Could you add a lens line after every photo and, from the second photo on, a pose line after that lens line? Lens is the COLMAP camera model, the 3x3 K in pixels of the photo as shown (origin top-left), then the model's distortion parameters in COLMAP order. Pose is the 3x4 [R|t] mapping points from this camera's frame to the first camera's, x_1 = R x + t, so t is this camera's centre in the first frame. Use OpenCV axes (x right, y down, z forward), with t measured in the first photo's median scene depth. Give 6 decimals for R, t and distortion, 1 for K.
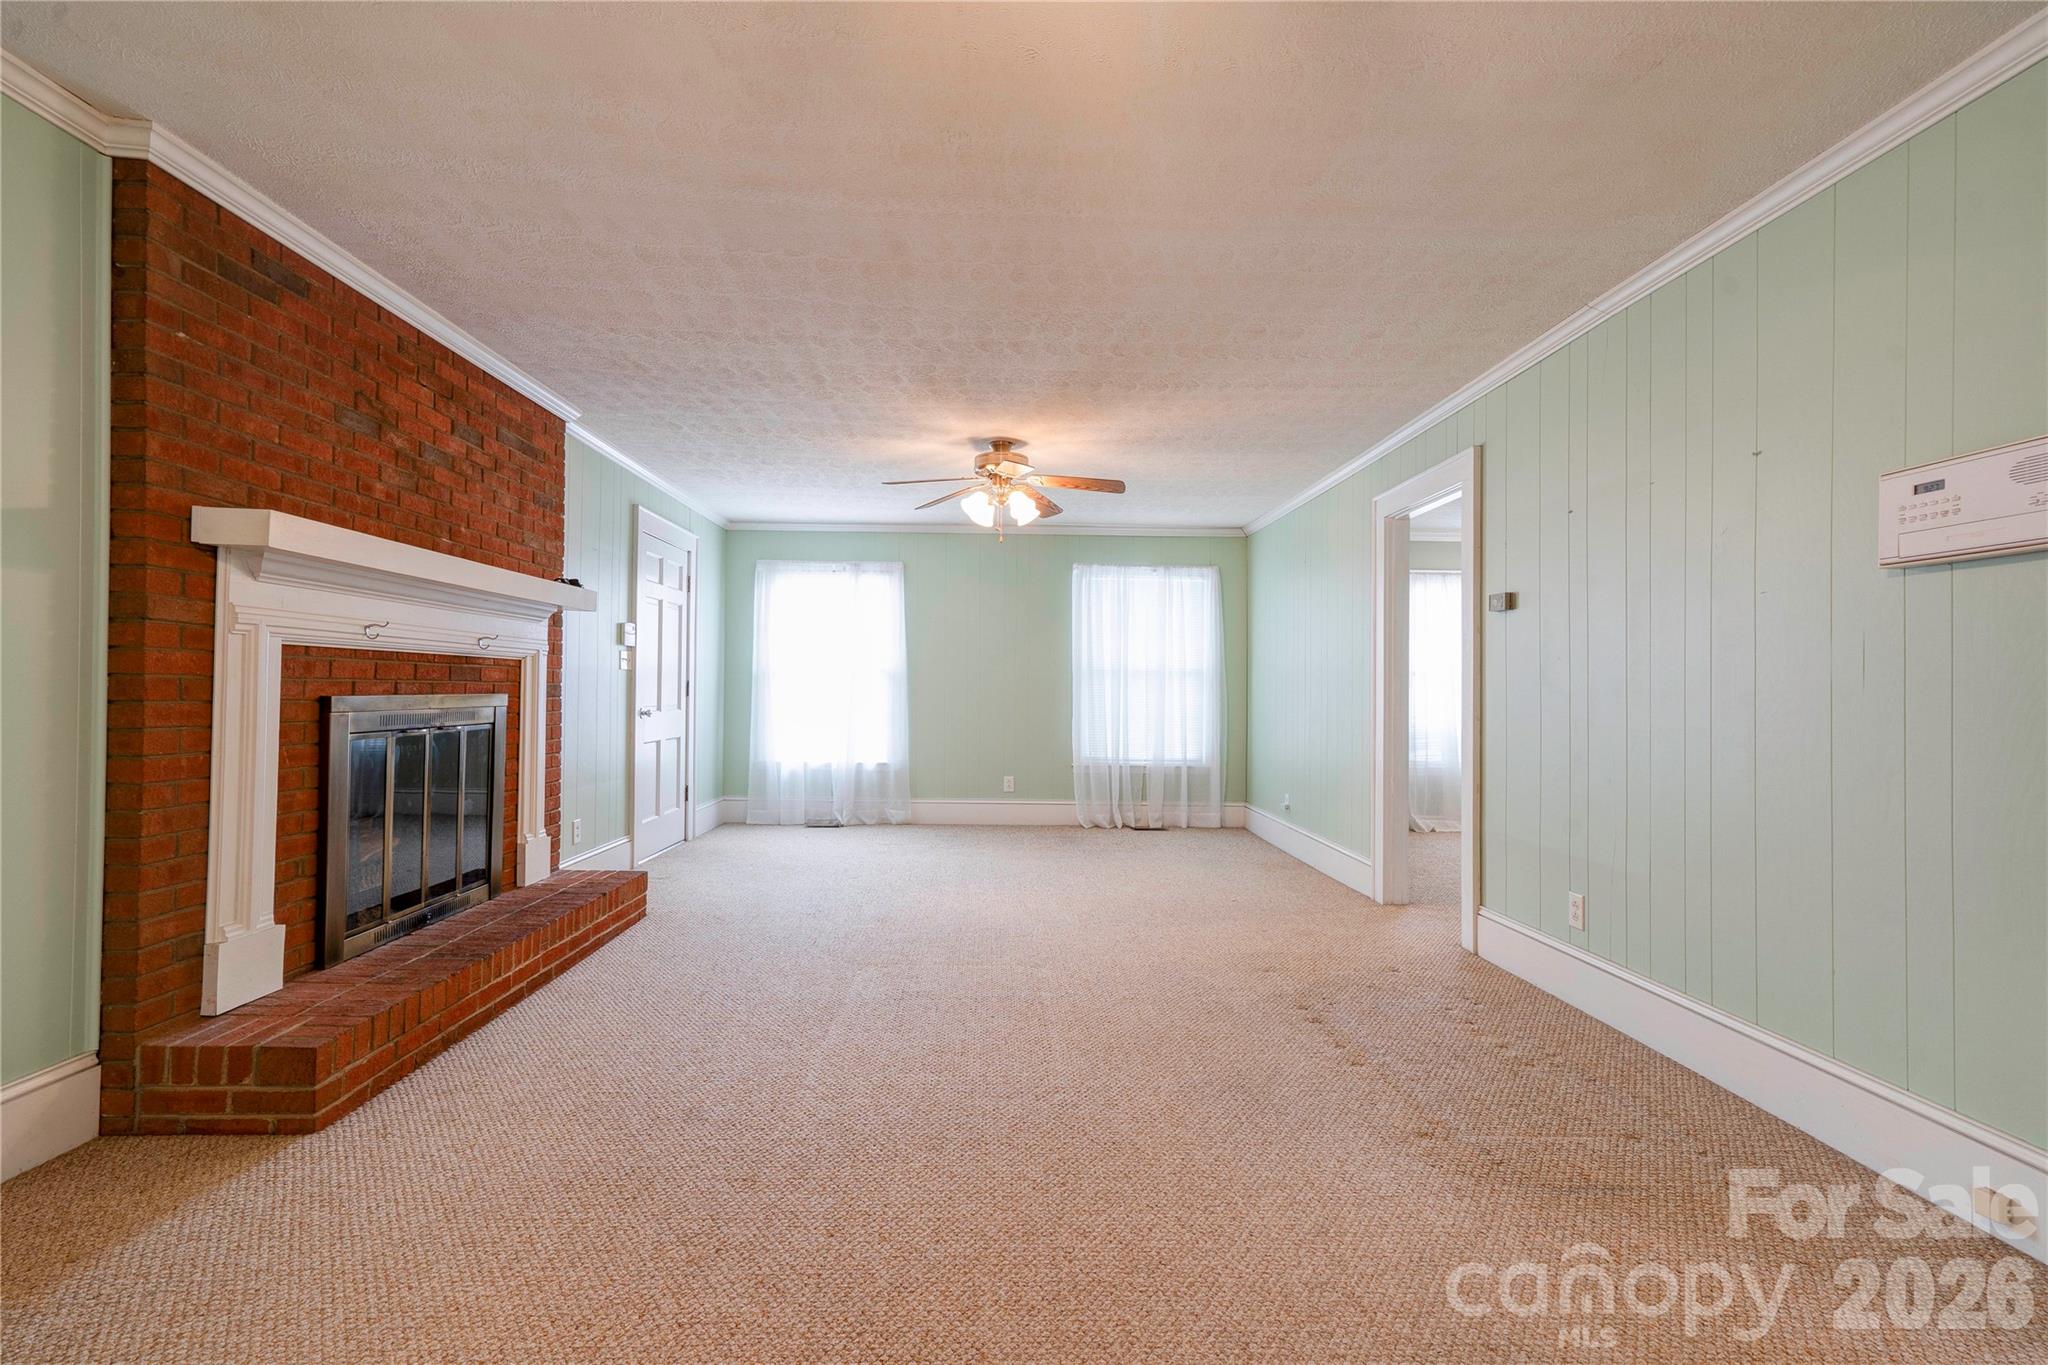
lens RADIAL K [[932.2, 0, 1009.9], [0, 932.2, 679.5], [0, 0, 1]] dist [-0.014626, 0.017337]
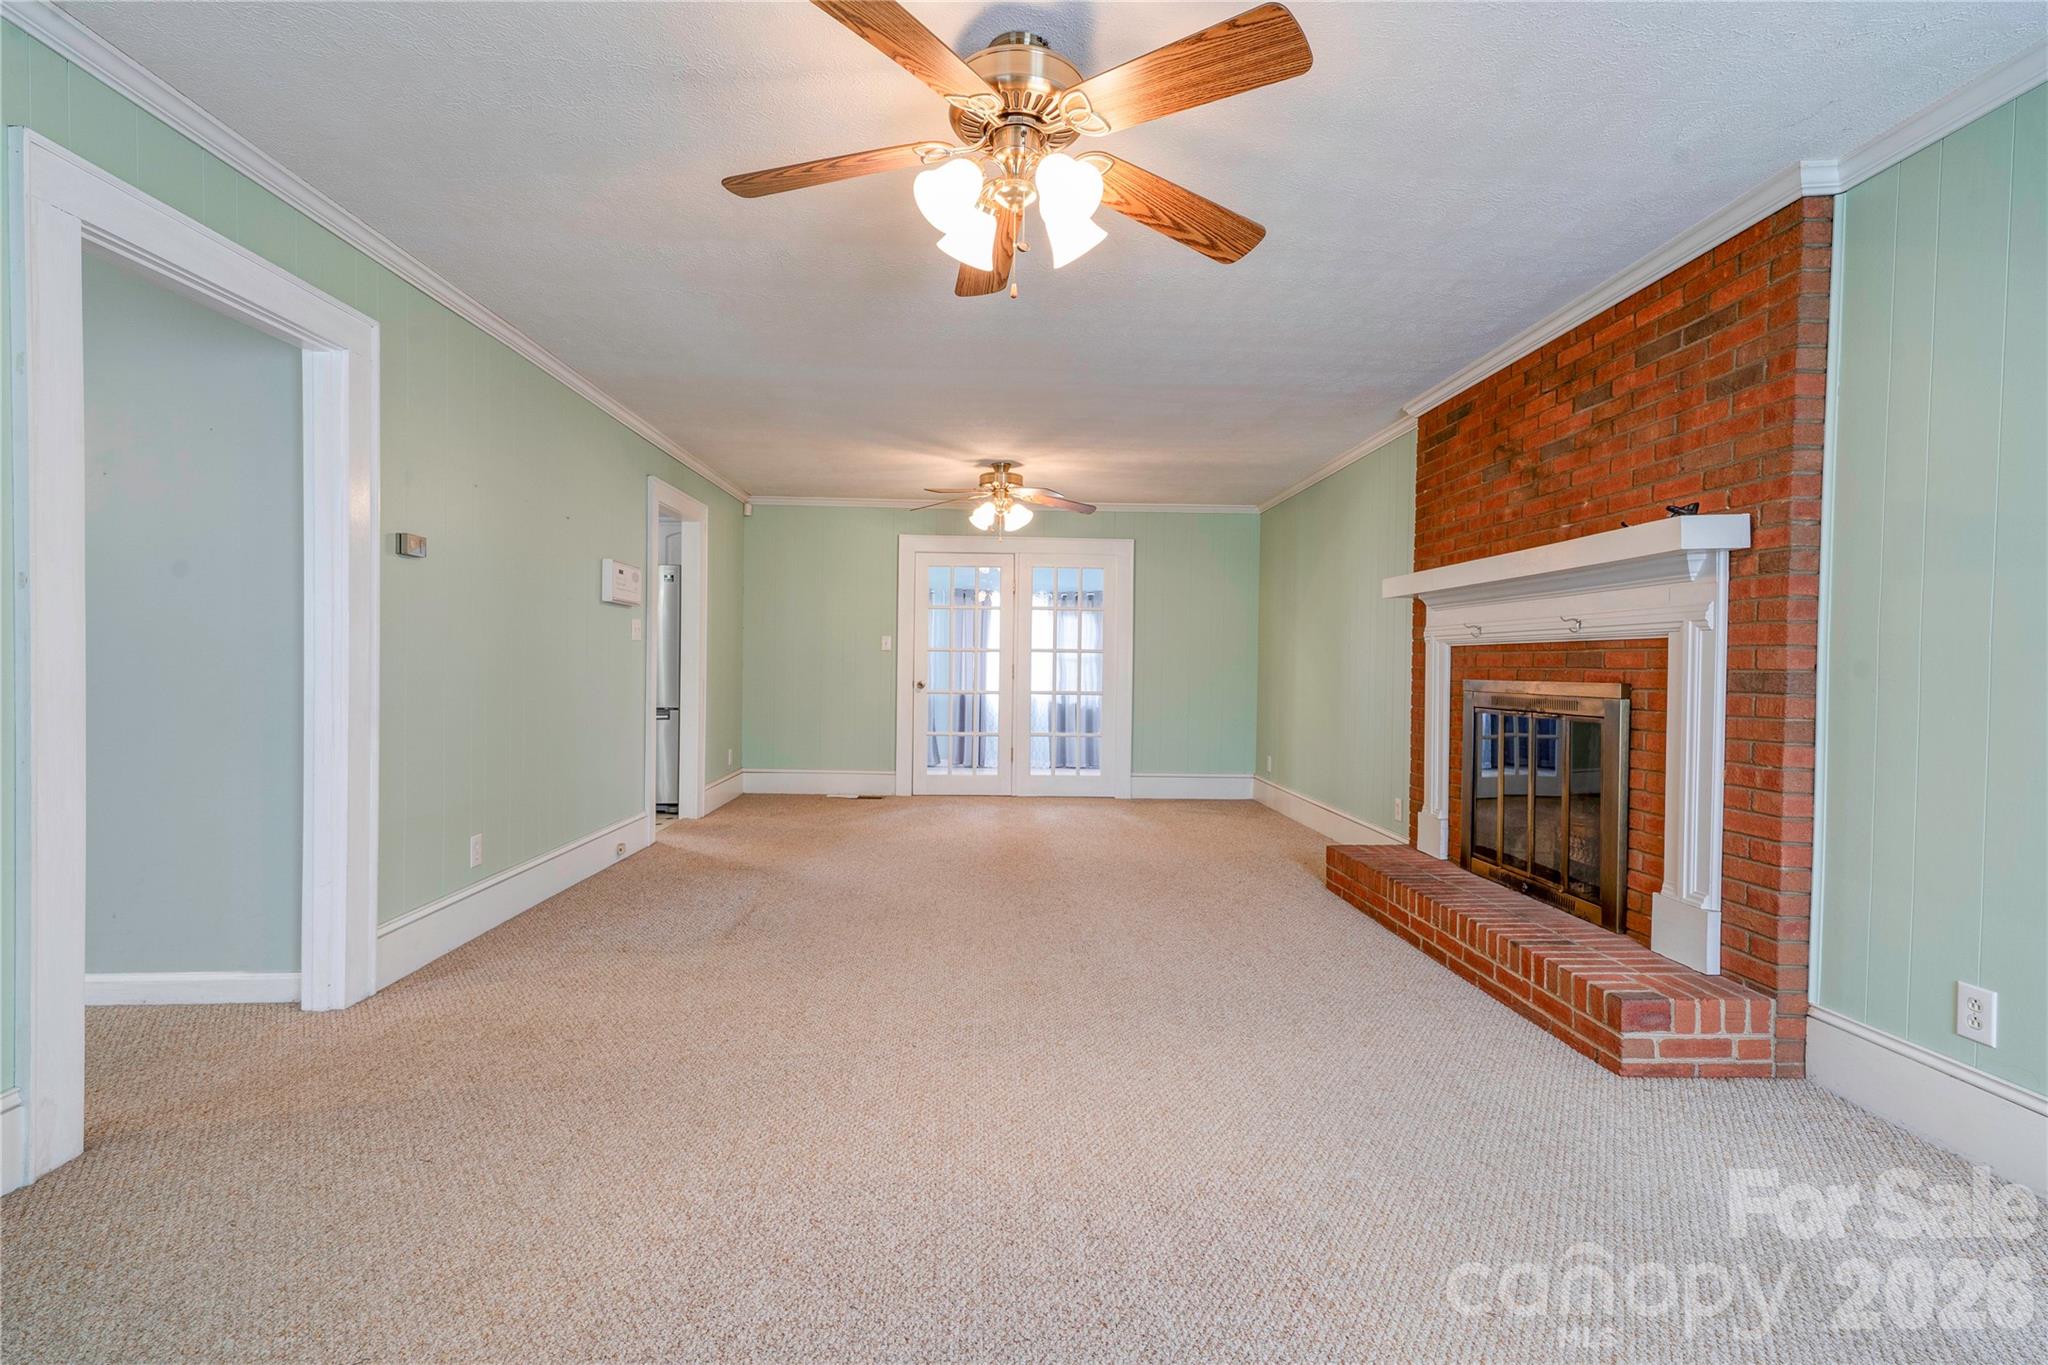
lens RADIAL K [[932.2, 0, 1009.9], [0, 932.2, 679.5], [0, 0, 1]] dist [-0.014626, 0.017337]
pose [[-0.999709, -0.023411, -0.005870, -0.014726], [-0.023428, 0.999721, 0.002888, 0.025334], [0.005801, 0.003024, -0.999979, 2.048312]]
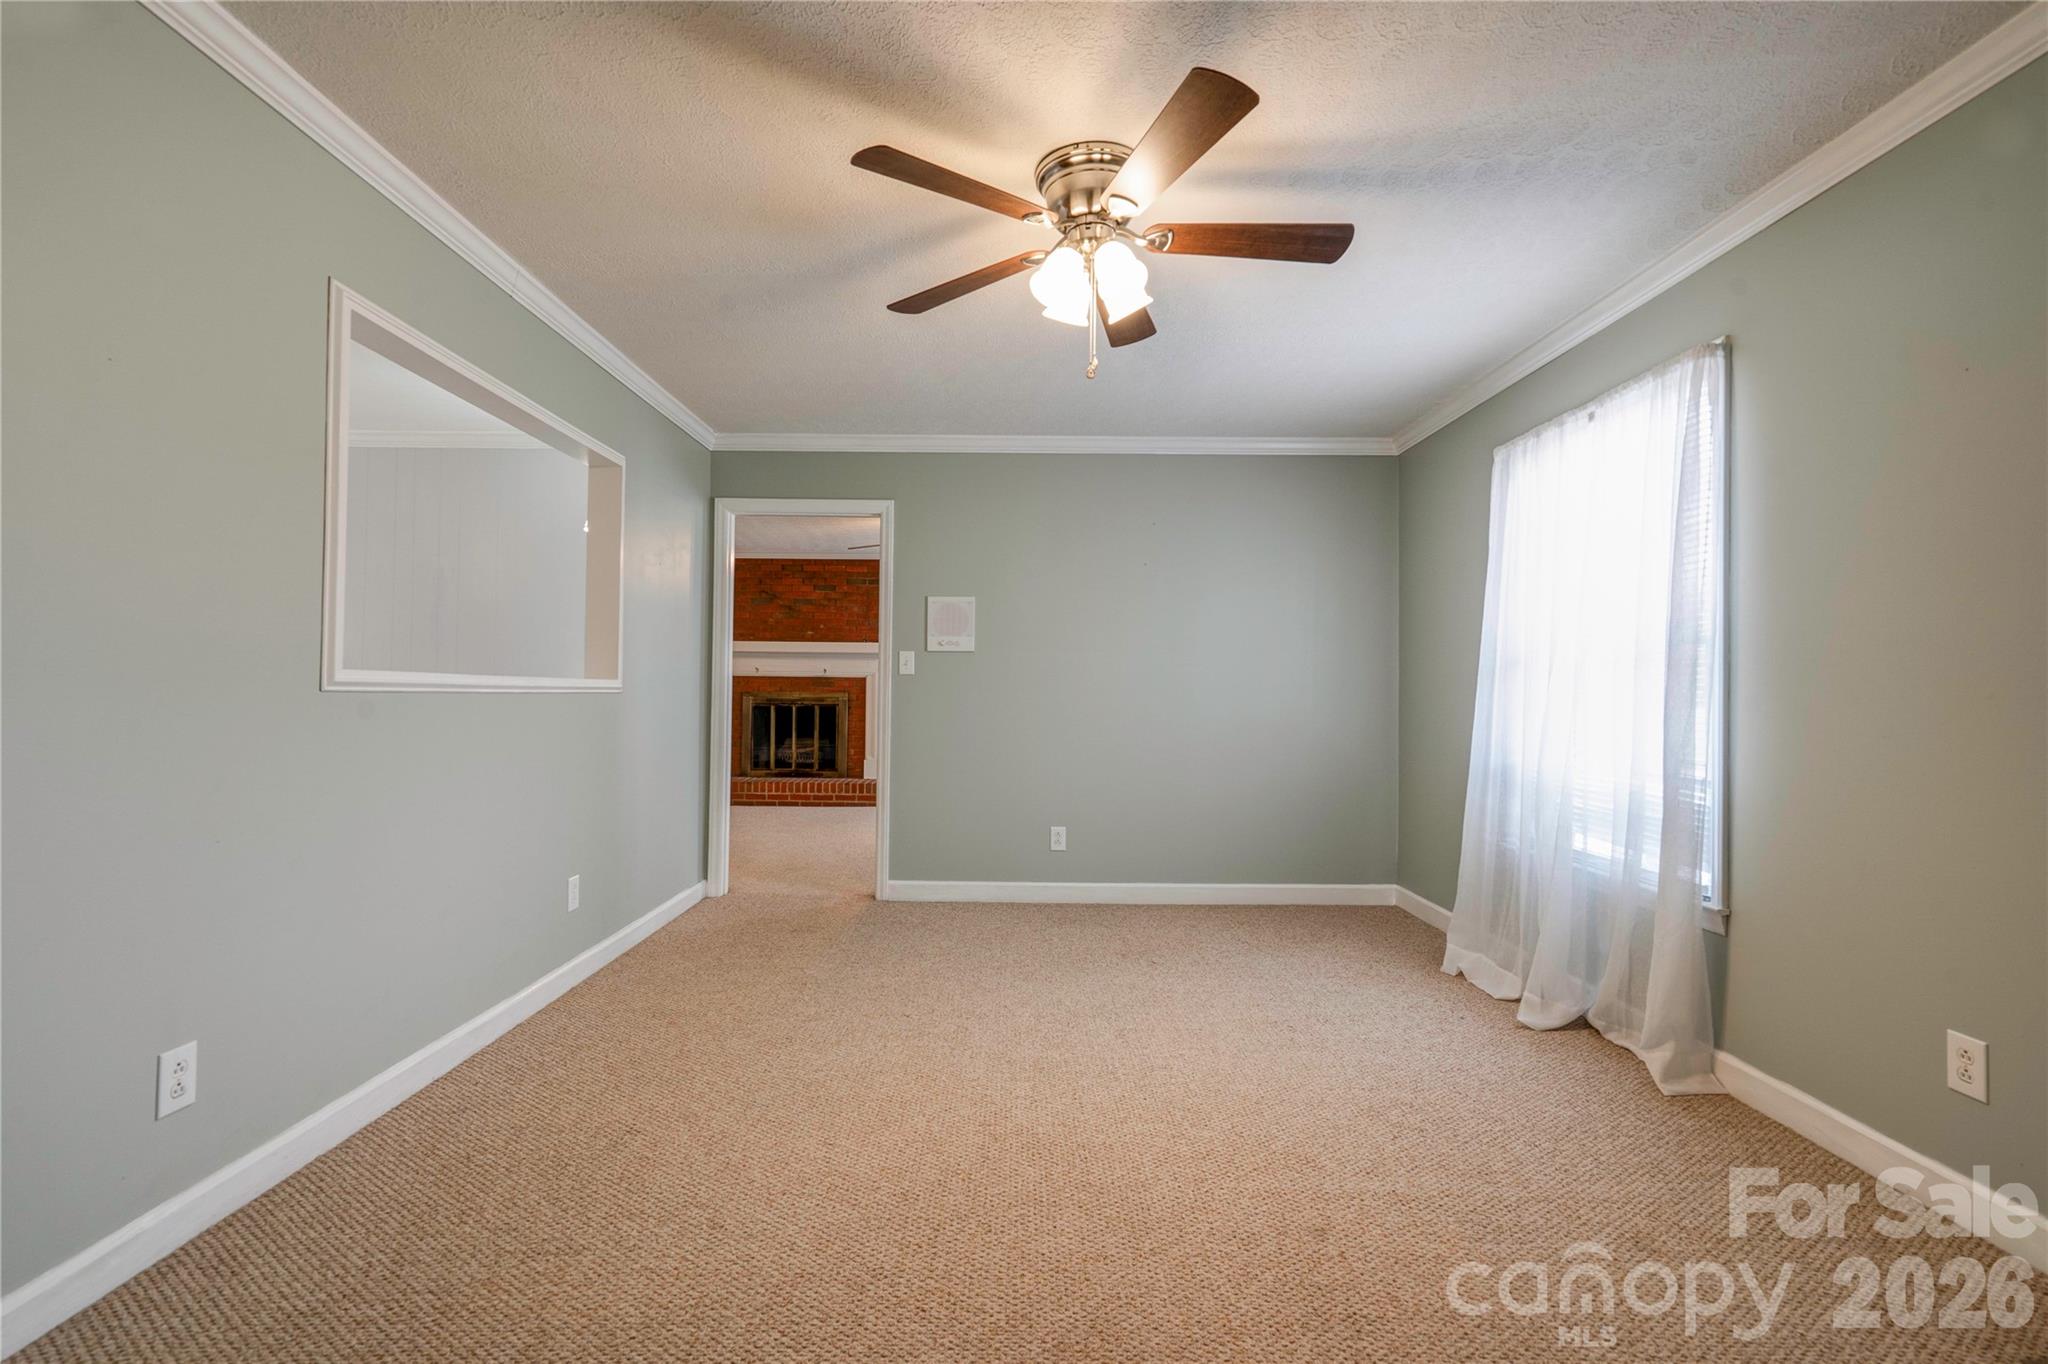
lens RADIAL K [[932.2, 0, 1009.9], [0, 932.2, 679.0], [0, 0, 1]] dist [-0.014626, 0.017337]
pose [[-0.022277, -0.023220, -0.999482, 2.033694], [0.001934, 0.999727, -0.023269, 0.042970], [0.999750, -0.002452, -0.022226, 1.669719]]
